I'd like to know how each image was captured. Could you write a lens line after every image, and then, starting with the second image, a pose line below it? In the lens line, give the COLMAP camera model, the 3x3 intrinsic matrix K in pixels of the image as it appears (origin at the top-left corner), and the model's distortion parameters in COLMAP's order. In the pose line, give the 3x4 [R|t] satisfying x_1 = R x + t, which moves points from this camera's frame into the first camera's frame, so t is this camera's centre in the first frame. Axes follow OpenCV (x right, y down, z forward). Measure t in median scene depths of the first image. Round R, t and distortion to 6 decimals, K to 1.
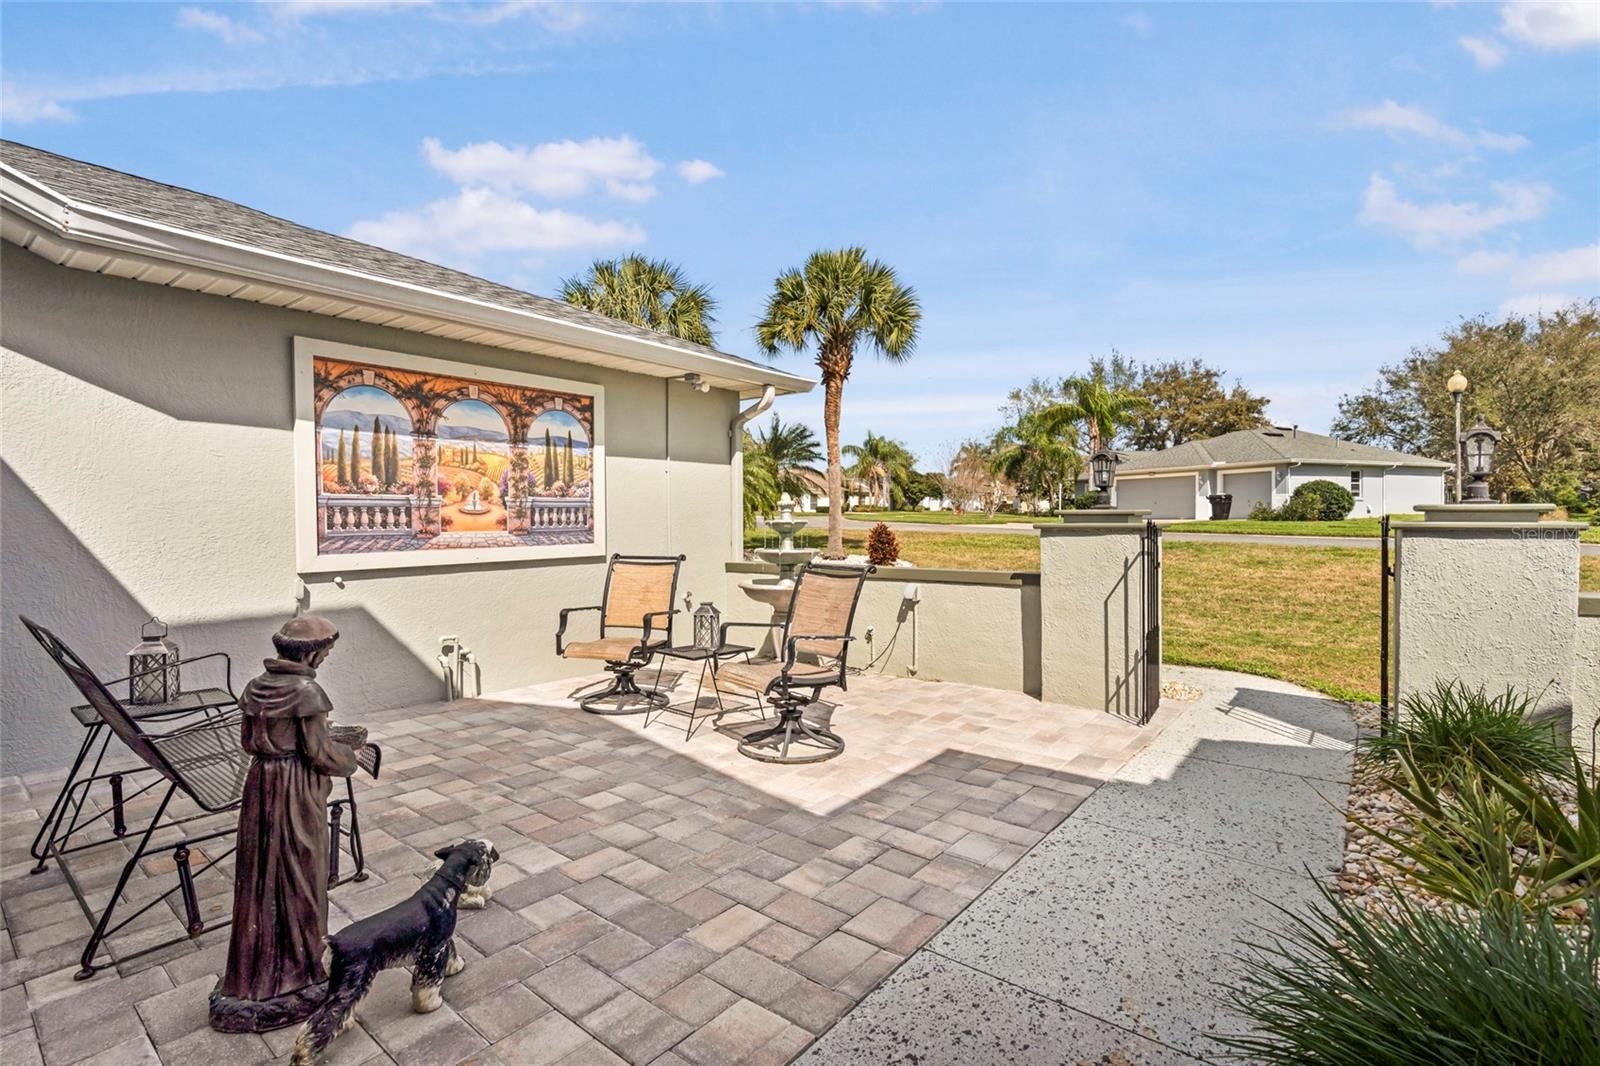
lens RADIAL K [[736.8, 0, 800.0], [0, 736.8, 533.0], [0, 0, 1]] dist [-0.003119, -0.000226]
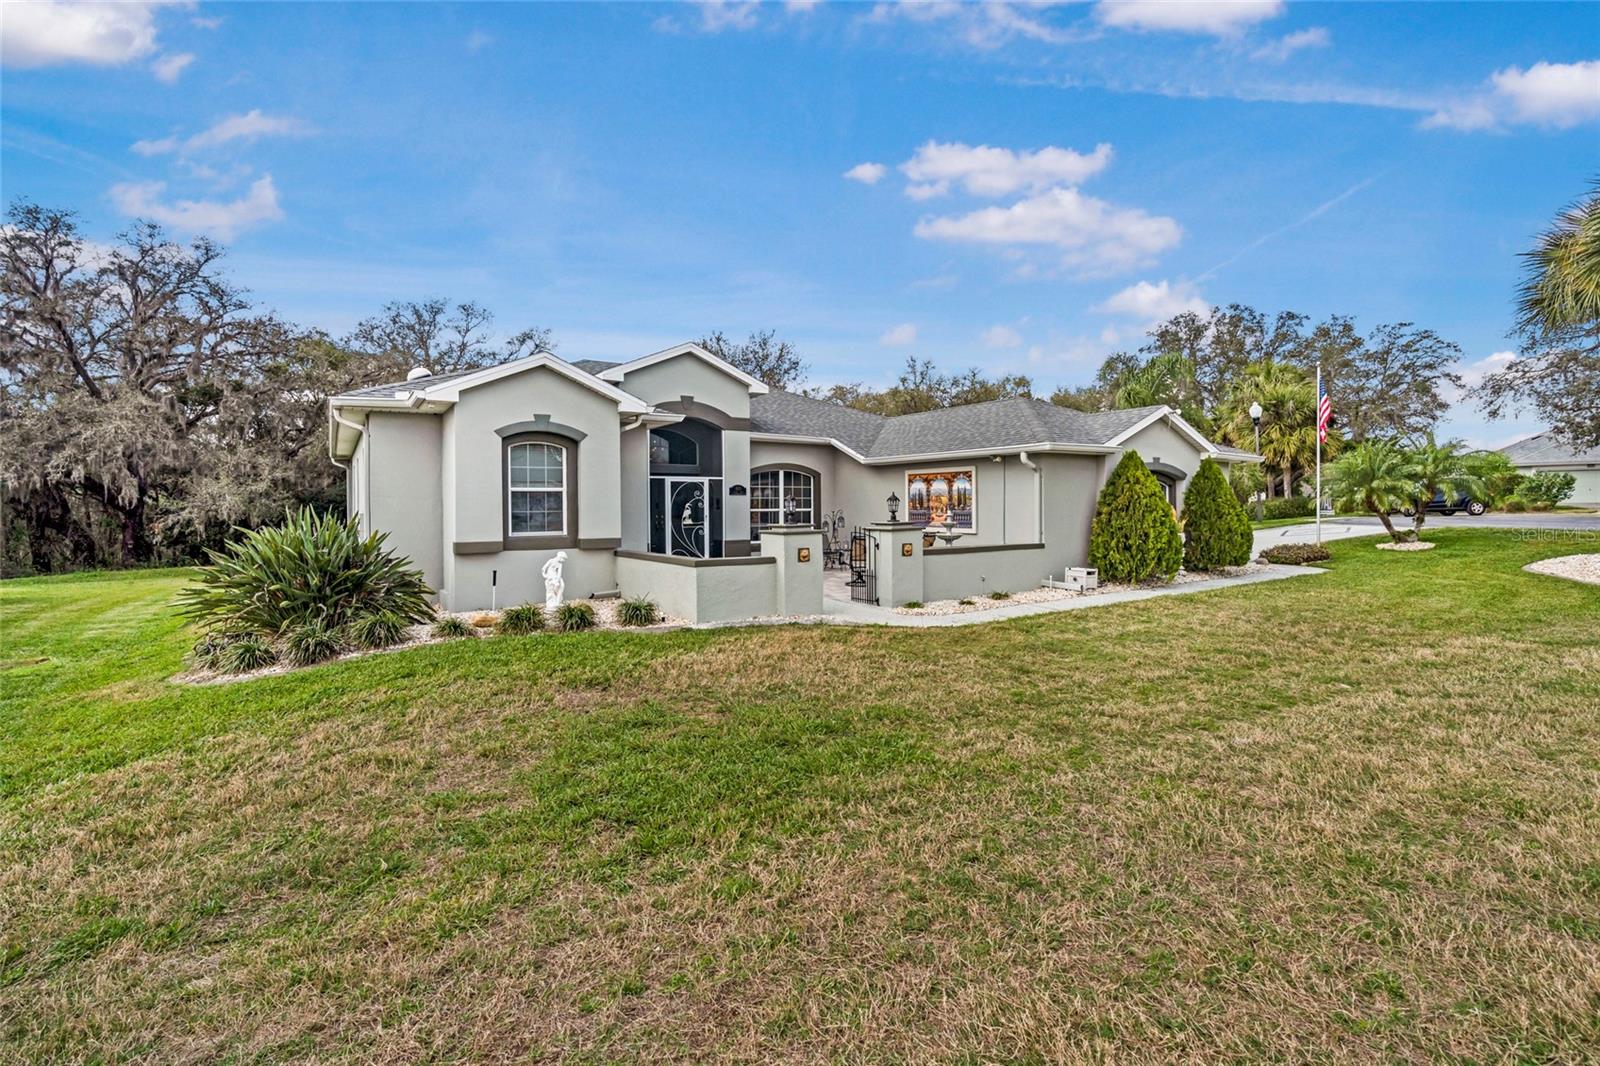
lens RADIAL K [[745.7, 0, 807.0], [0, 745.7, 508.7], [0, 0, 1]] dist [-0.008828, 0.000902]
pose [[-0.318280, 0.014934, -0.947879, 2.771773], [-0.011035, 0.999750, 0.019457, -0.114266], [0.947932, 0.016653, -0.318036, 1.505102]]
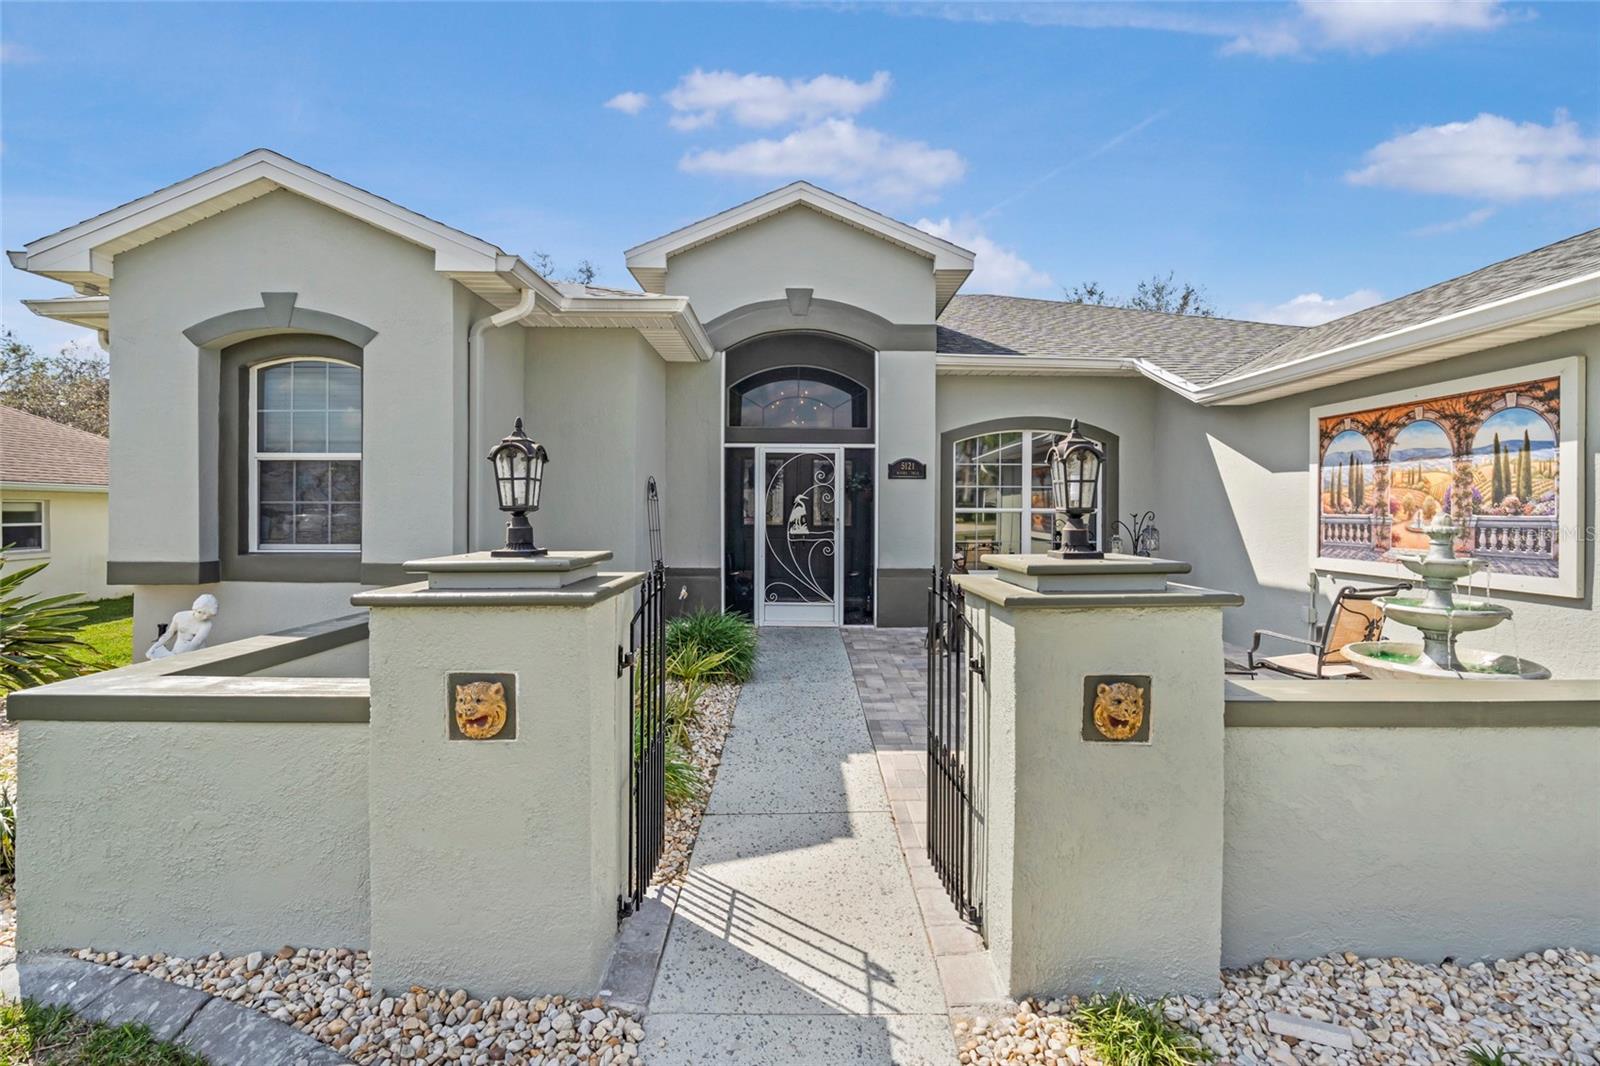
lens RADIAL K [[728.8, 0, 805.5], [0, 728.8, 512.2], [0, 0, 1]] dist [-0.004235, 0.000246]
pose [[-0.778737, 0.007803, -0.627302, 0.874489], [-0.011551, 0.999575, 0.026774, -0.072504], [0.627244, 0.028096, -0.778316, 1.281002]]
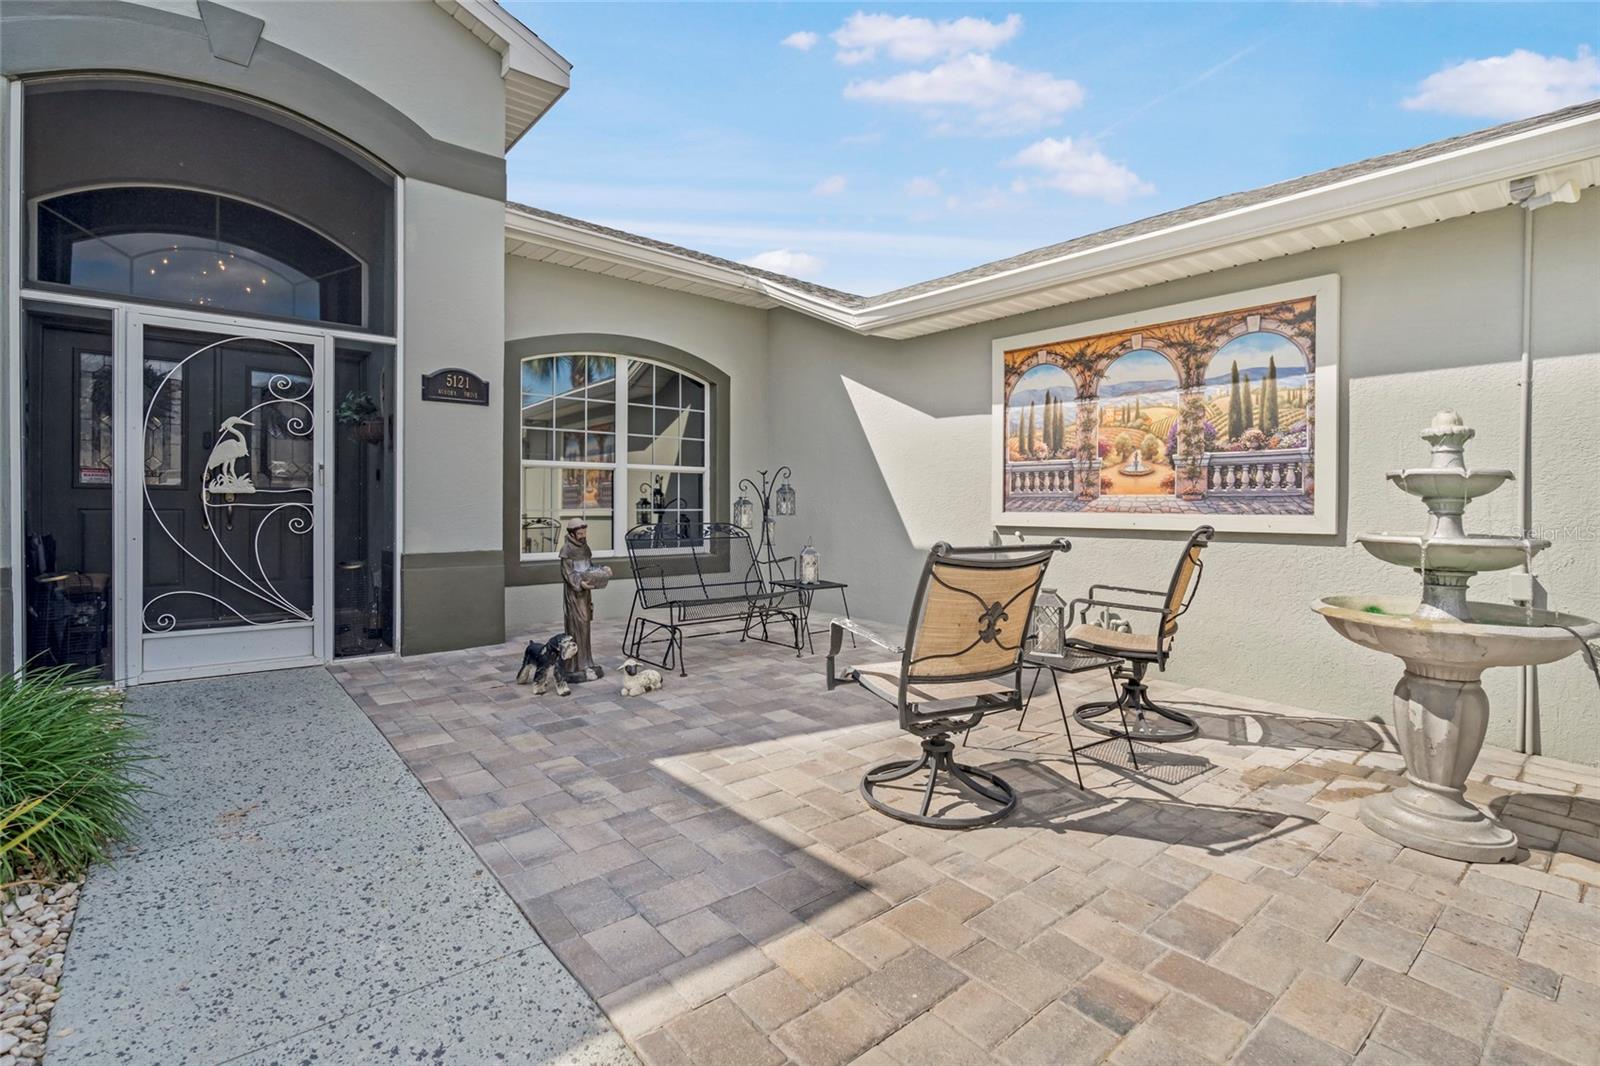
lens RADIAL K [[745.7, 0, 807.0], [0, 745.7, 508.7], [0, 0, 1]] dist [-0.008828, 0.000902]
pose [[-0.196766, 0.013770, -0.980354, 0.555743], [-0.024303, 0.999526, 0.018917, 0.007814], [0.980149, 0.027548, -0.196338, 0.802101]]
